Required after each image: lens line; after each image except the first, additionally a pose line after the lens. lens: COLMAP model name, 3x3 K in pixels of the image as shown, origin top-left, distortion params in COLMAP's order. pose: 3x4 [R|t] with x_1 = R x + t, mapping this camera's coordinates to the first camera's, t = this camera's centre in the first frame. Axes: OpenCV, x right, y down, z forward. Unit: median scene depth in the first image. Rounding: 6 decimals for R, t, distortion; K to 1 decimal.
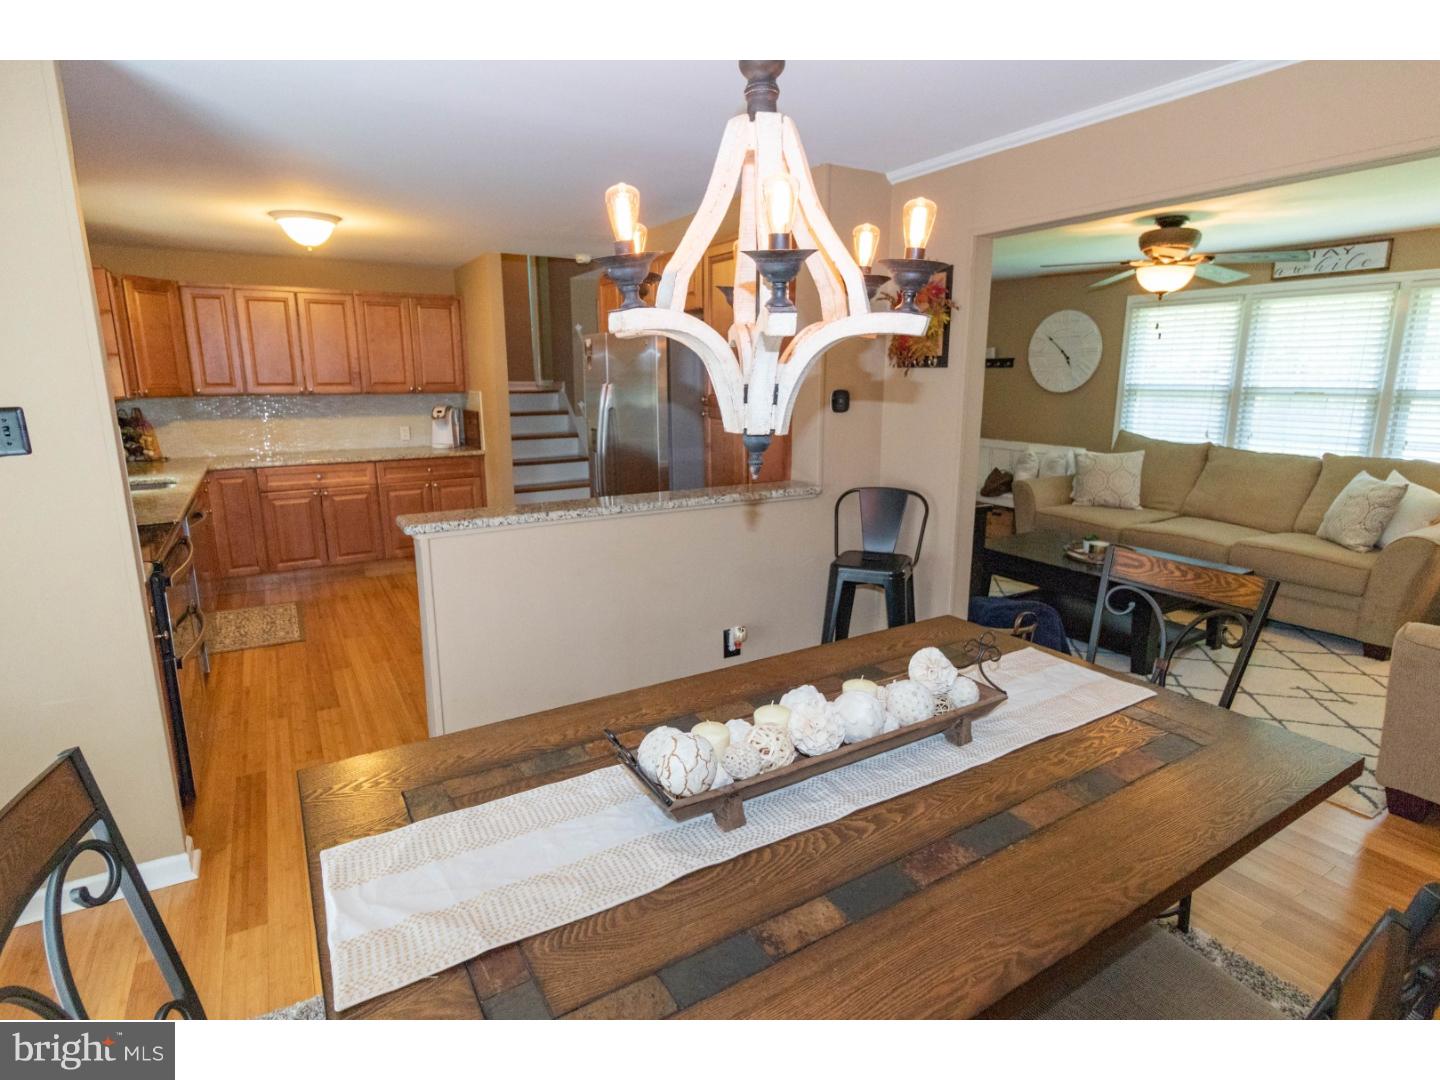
lens RADIAL K [[747.7, 0, 706.3], [0, 747.7, 524.5], [0, 0, 1]] dist [-0.002375, -0.000681]
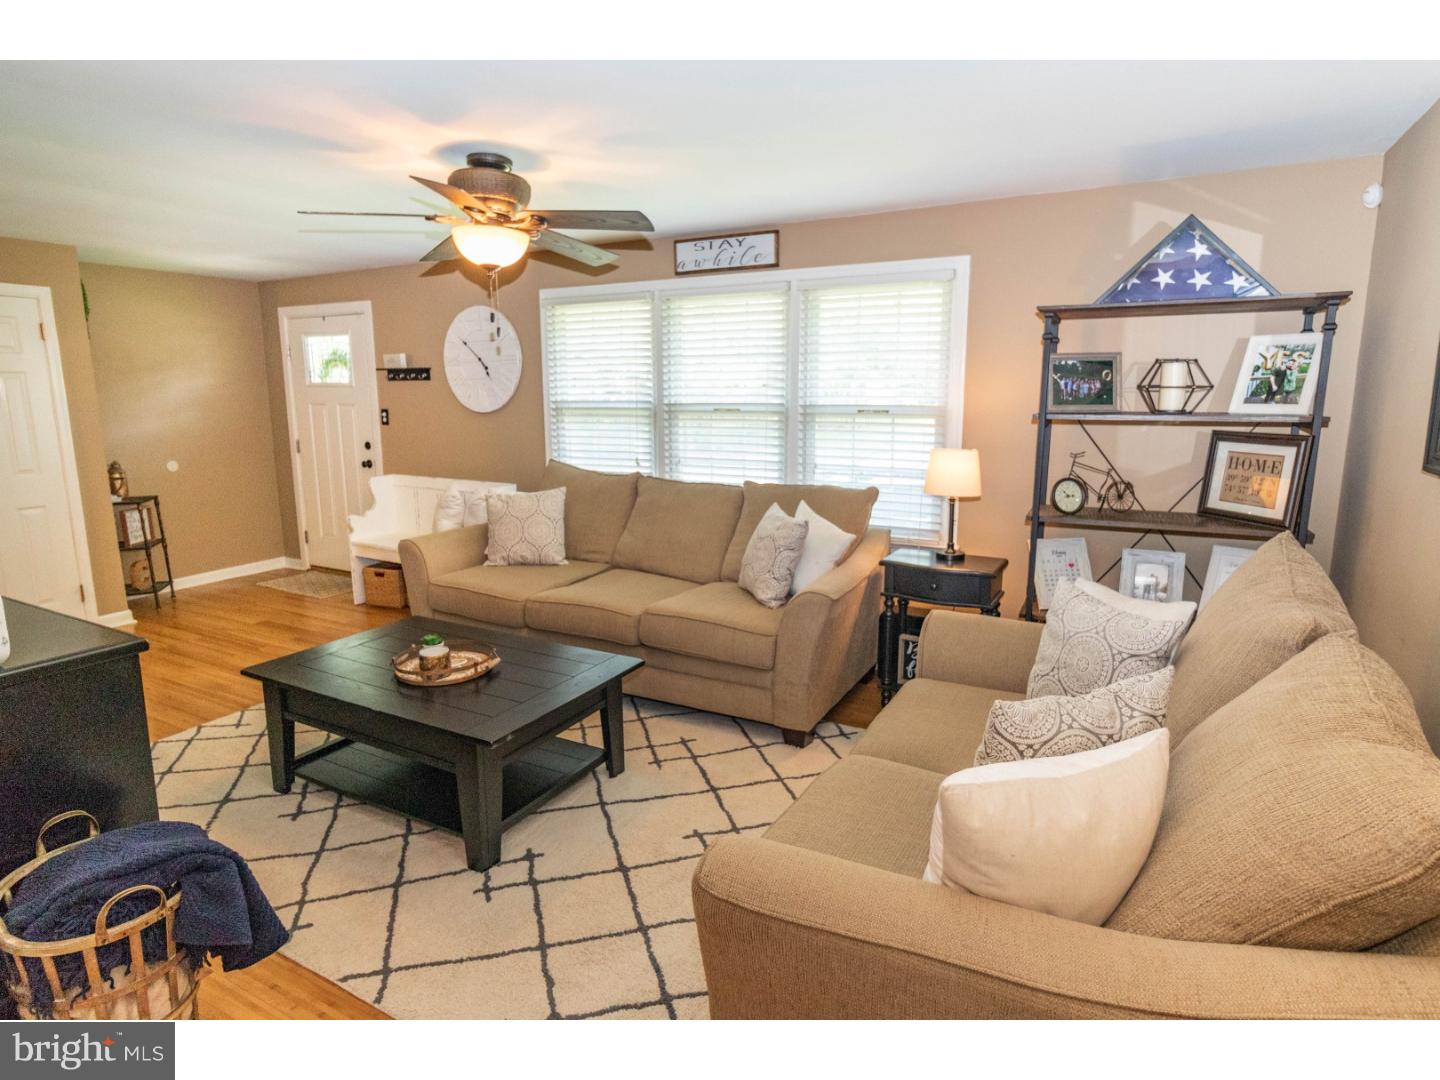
lens RADIAL K [[790.3, 0, 717.0], [0, 790.3, 522.2], [0, 0, 1]] dist [0.001301, 0.000431]
pose [[0.856779, -0.084788, 0.508666, 0.339267], [0.102316, 0.994731, -0.006528, -0.046466], [-0.505432, 0.057637, 0.860939, 0.248726]]
